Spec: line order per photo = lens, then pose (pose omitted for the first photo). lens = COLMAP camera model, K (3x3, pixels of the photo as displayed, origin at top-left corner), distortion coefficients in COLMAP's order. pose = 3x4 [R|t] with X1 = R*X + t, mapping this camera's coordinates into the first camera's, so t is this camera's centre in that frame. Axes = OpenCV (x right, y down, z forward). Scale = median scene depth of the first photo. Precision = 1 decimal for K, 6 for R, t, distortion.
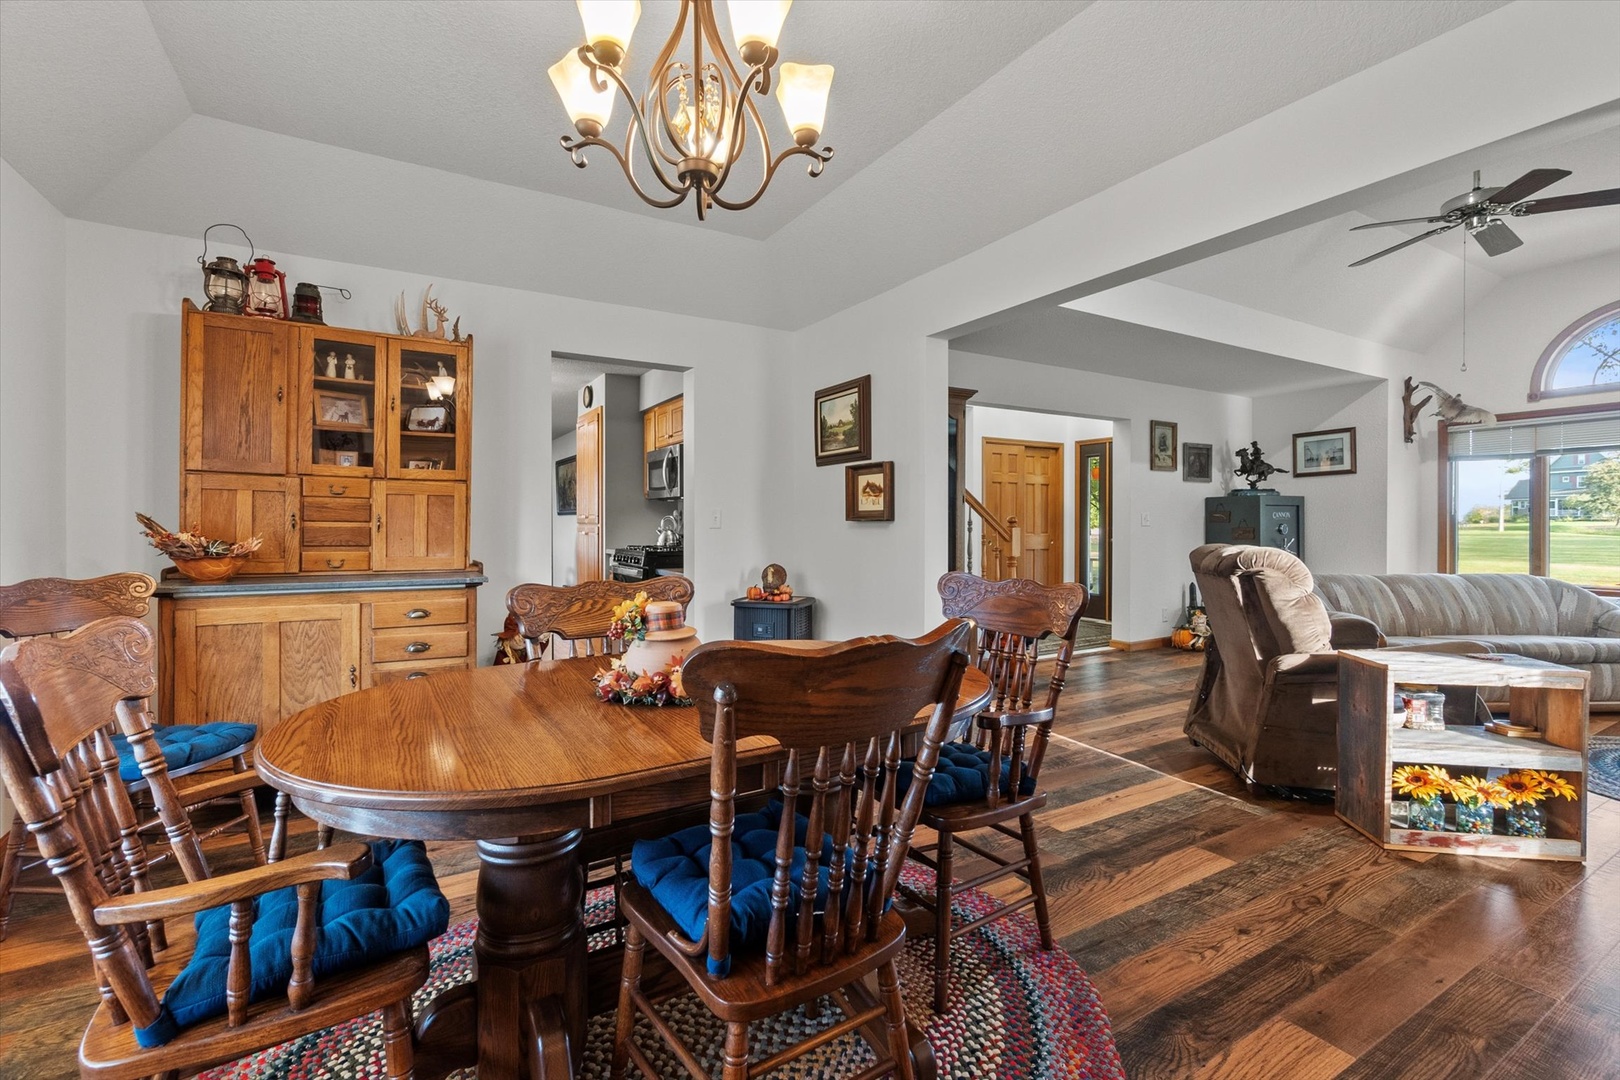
lens RADIAL K [[712.9, 0, 804.9], [0, 712.9, 519.8], [0, 0, 1]] dist [-0.001409, 0.000223]
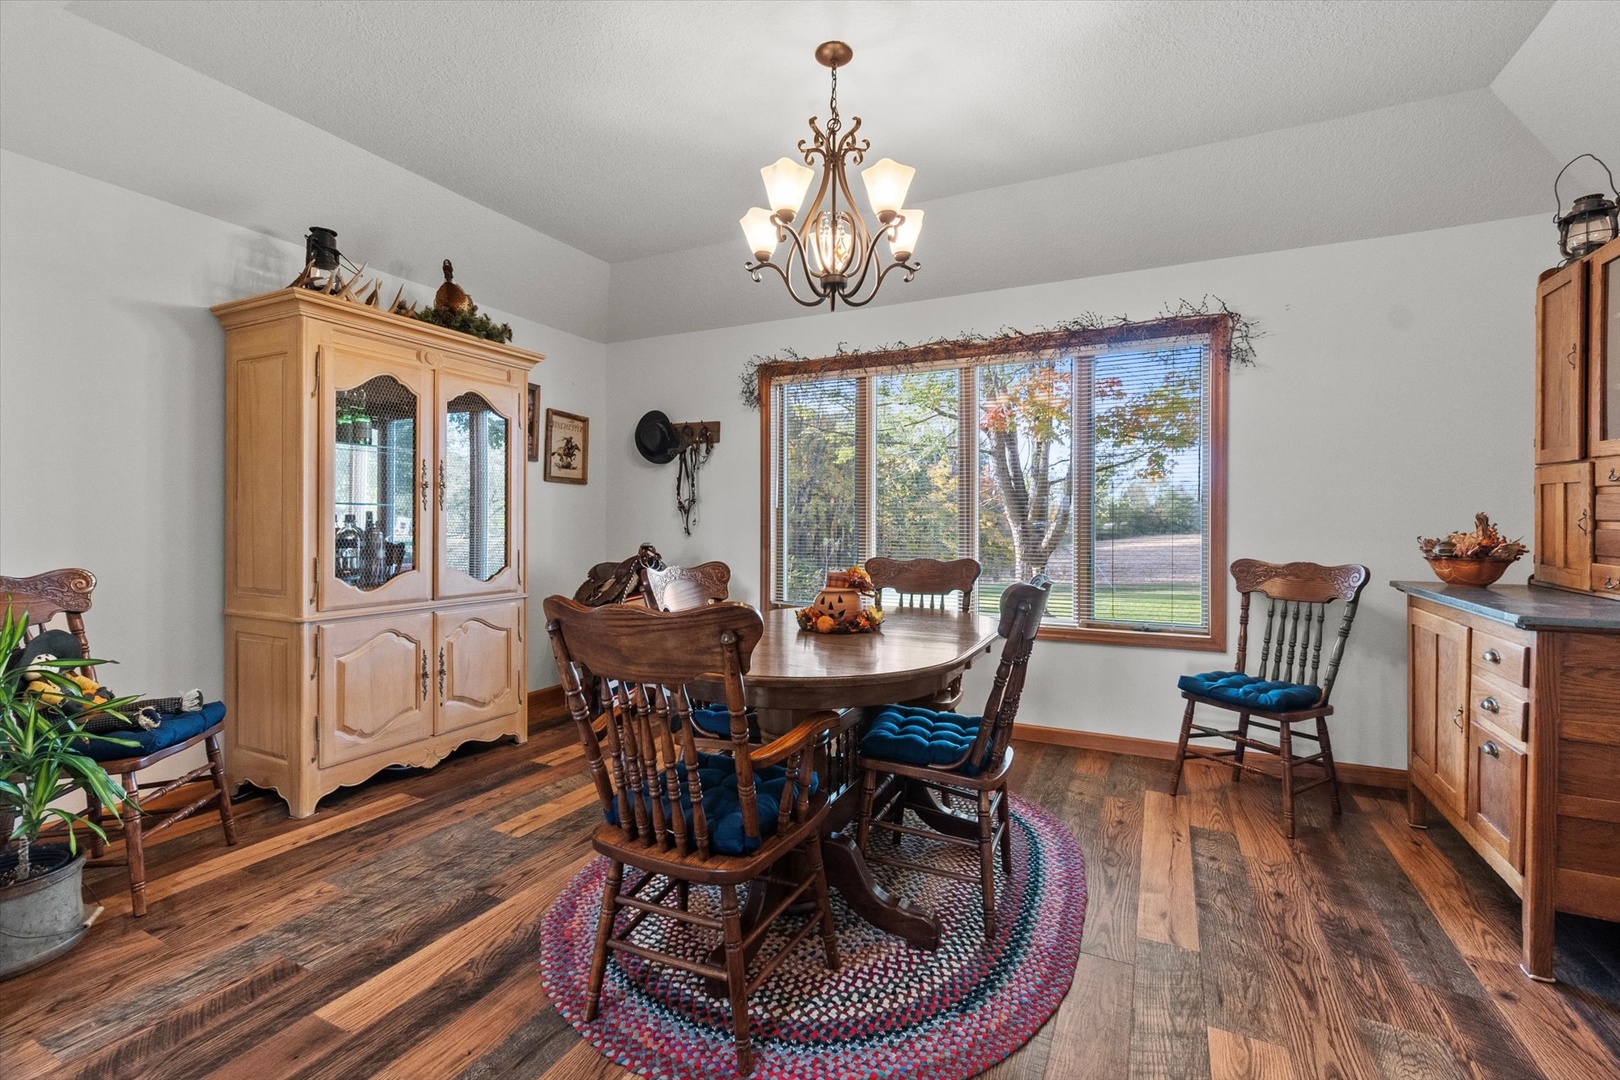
lens RADIAL K [[712.9, 0, 804.9], [0, 712.9, 519.8], [0, 0, 1]] dist [-0.001409, 0.000223]
pose [[-0.835859, -0.002376, -0.548939, 0.434505], [0.002080, 0.999970, -0.007495, 0.006844], [0.548941, -0.007407, -0.835829, 1.357702]]
